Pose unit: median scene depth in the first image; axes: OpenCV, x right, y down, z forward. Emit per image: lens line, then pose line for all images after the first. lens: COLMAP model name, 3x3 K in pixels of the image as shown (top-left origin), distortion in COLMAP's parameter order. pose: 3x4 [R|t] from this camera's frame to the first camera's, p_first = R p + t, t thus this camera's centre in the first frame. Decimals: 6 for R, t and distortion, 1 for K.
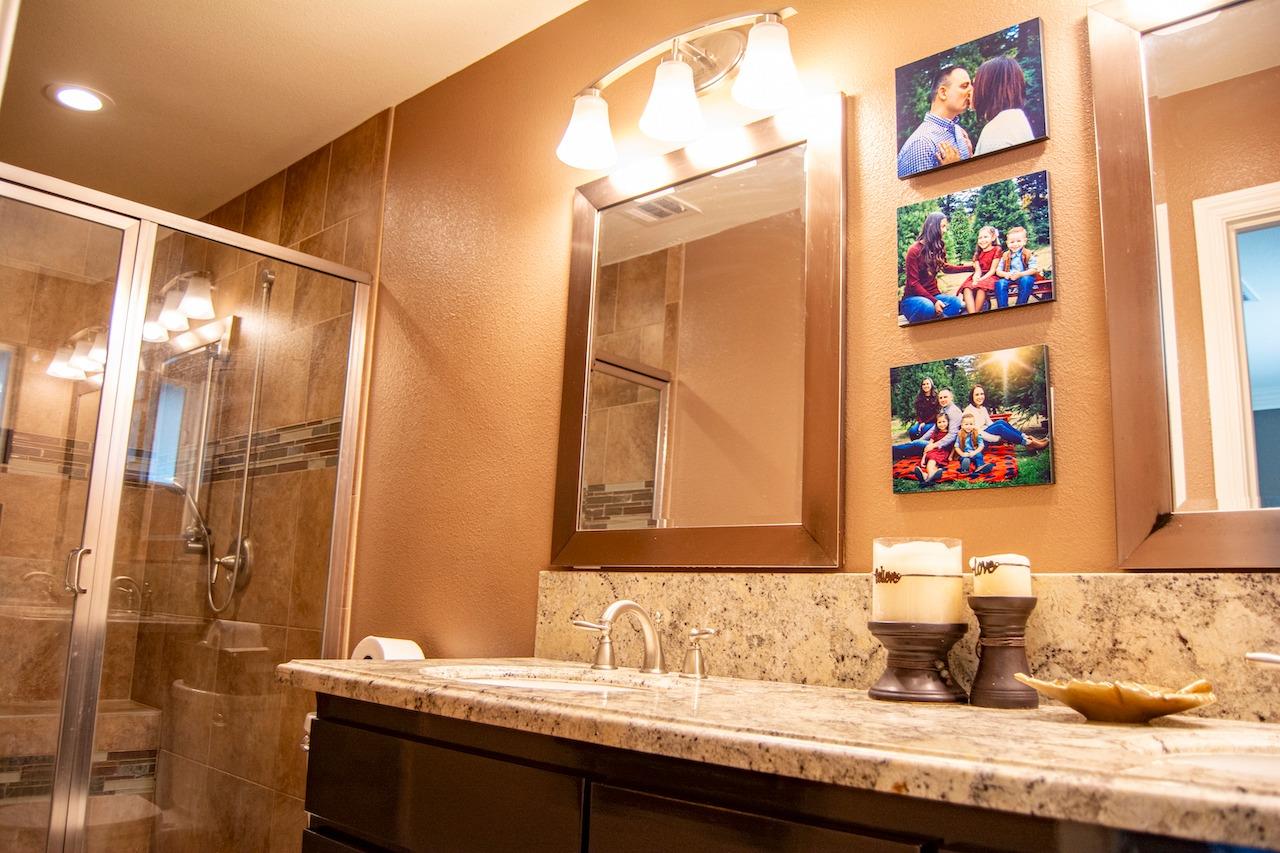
lens RADIAL K [[1001.9, 0, 640.0], [0, 1001.9, 426.1], [0, 0, 1]] dist [-0.093171, 0.004991]
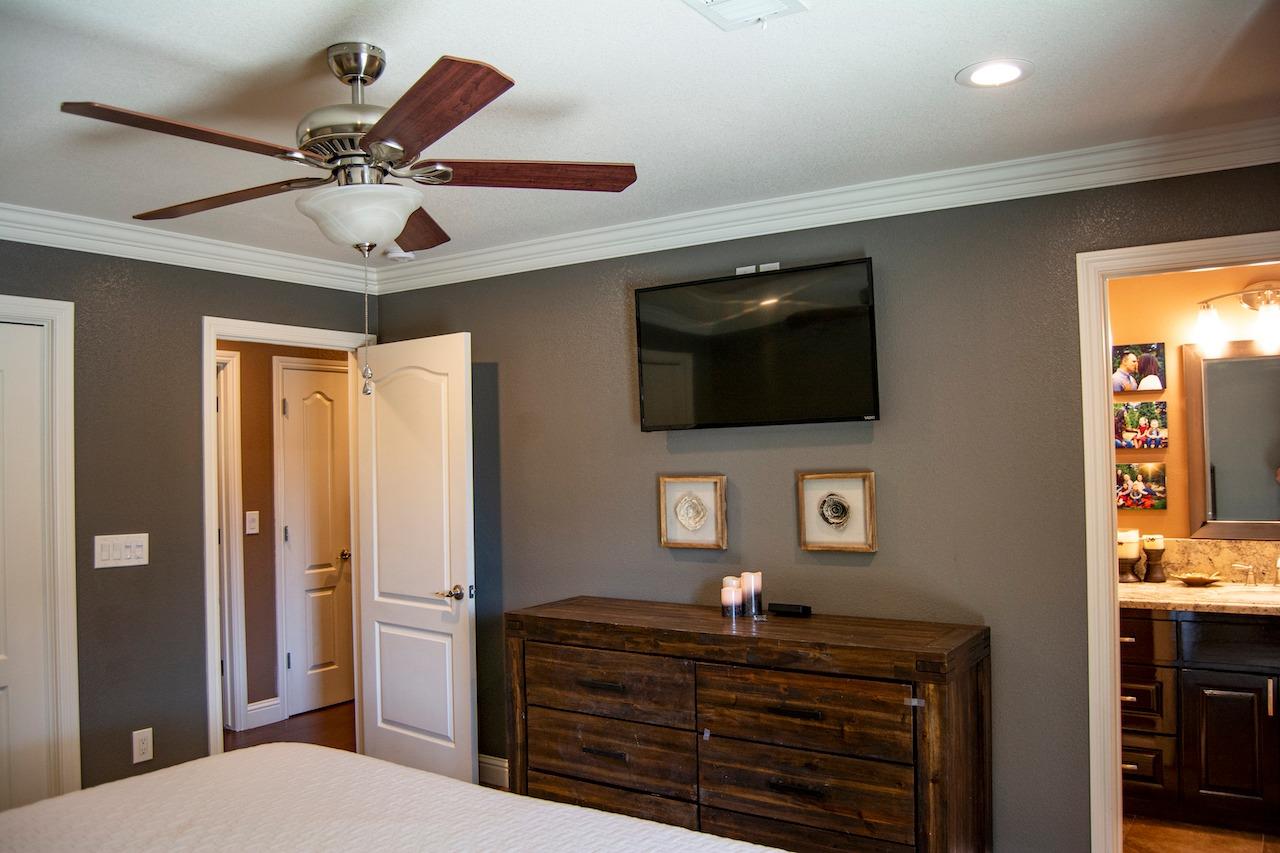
lens RADIAL K [[1001.9, 0, 640.2], [0, 1001.9, 428.1], [0, 0, 1]] dist [-0.093171, 0.004991]
pose [[0.987812, -0.058528, 0.144230, -1.526174], [0.036063, 0.987456, 0.153719, -0.675282], [-0.151418, -0.146644, 0.977532, -1.577514]]
